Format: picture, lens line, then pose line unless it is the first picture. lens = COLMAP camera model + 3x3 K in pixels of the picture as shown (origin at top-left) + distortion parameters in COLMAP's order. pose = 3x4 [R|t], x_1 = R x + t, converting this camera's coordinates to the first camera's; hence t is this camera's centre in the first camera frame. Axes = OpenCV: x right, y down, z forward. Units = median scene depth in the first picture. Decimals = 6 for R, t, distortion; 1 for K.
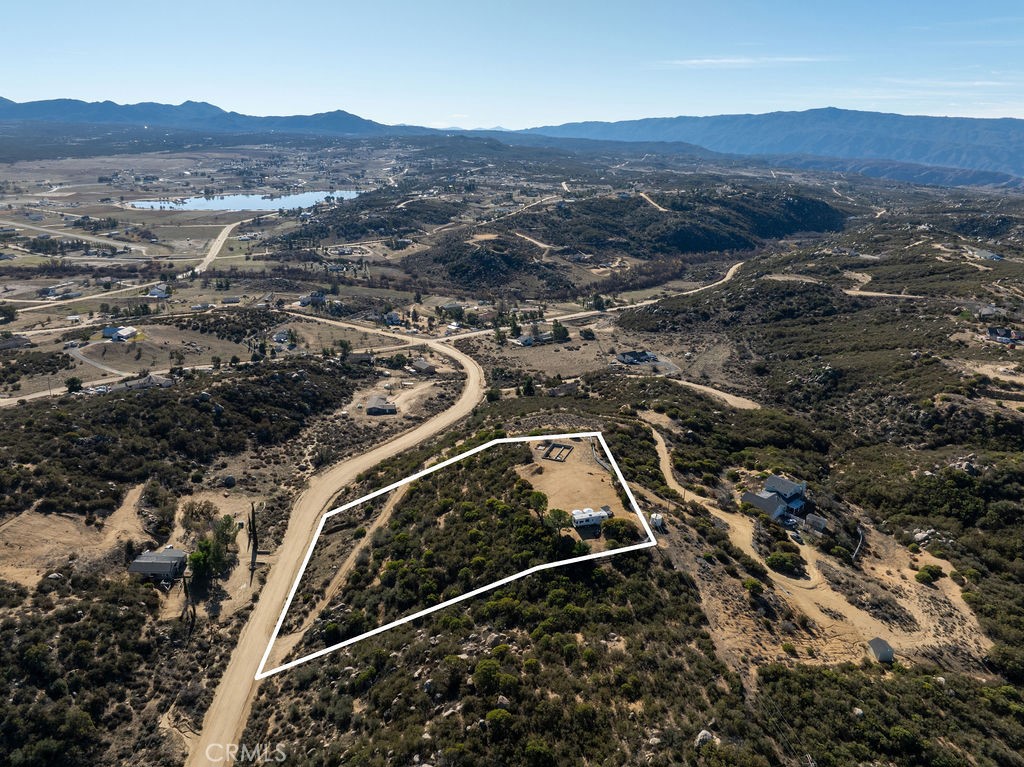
lens RADIAL K [[723.5, 0, 513.9], [0, 723.5, 382.6], [0, 0, 1]] dist [-0.055500, 0.024608]
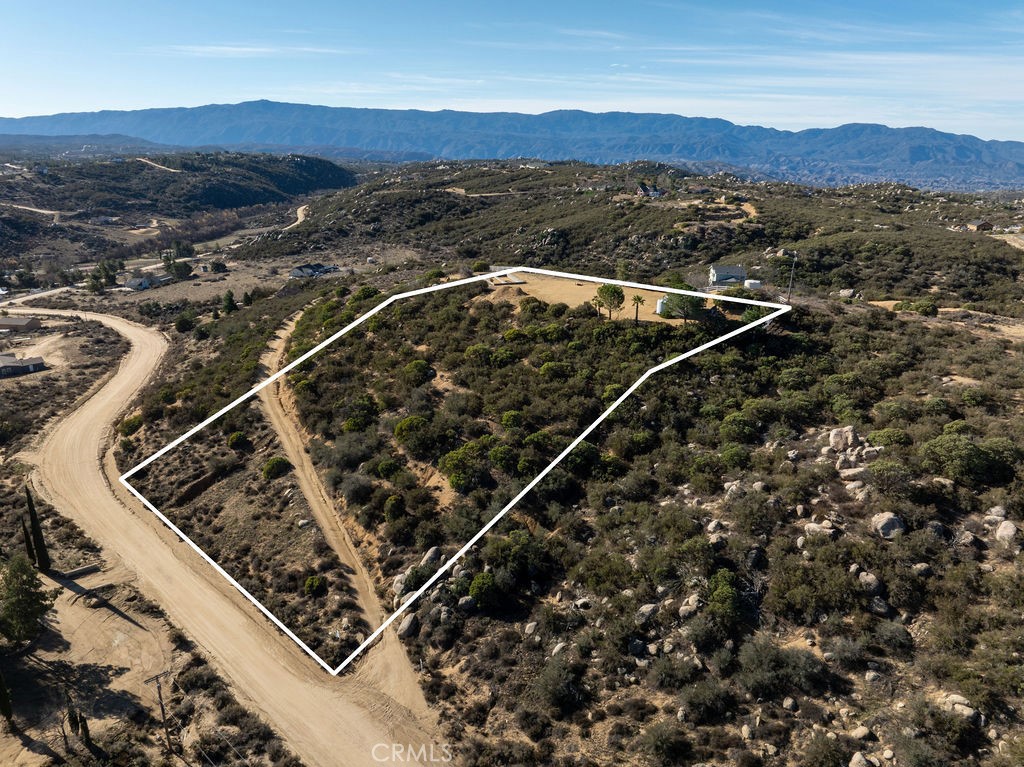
lens RADIAL K [[723.5, 0, 513.9], [0, 723.5, 382.6], [0, 0, 1]] dist [-0.055500, 0.024608]
pose [[0.754164, -0.220430, 0.618585, -0.271460], [0.217325, 0.972678, 0.081652, 0.101253], [-0.619683, 0.072855, 0.781464, 0.341464]]
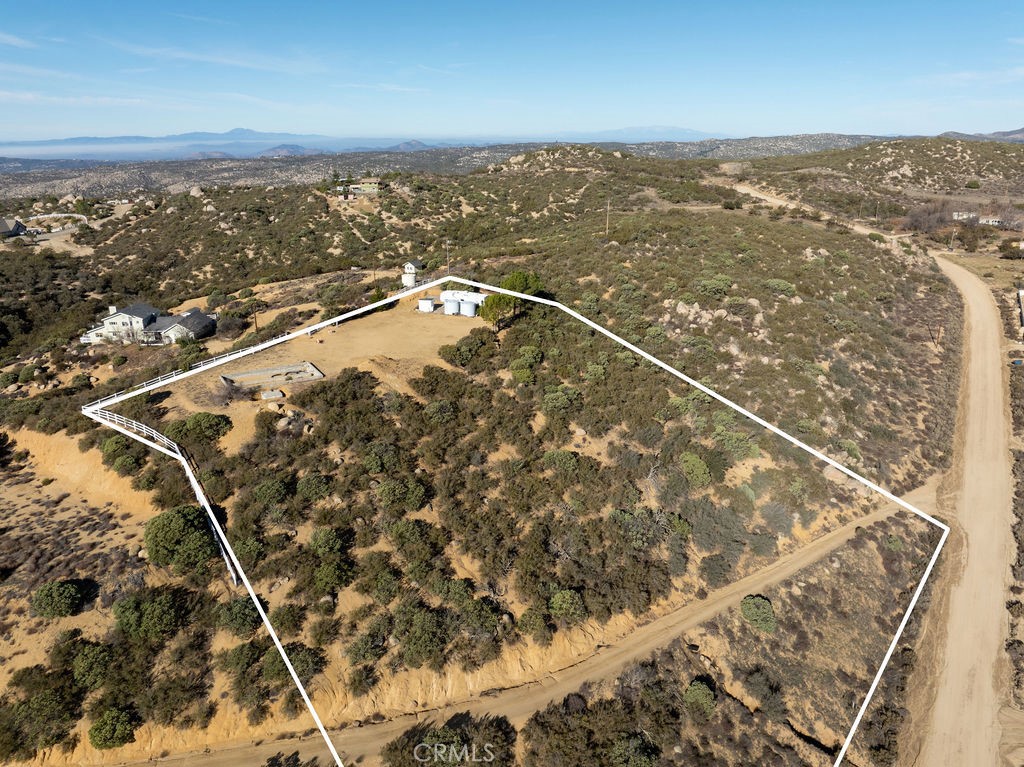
lens RADIAL K [[723.5, 0, 513.9], [0, 723.5, 382.6], [0, 0, 1]] dist [-0.055500, 0.024608]
pose [[-0.788327, -0.213119, 0.577166, -0.209273], [0.193094, 0.804993, 0.560983, -0.077113], [-0.584171, 0.553685, -0.593446, 0.850042]]
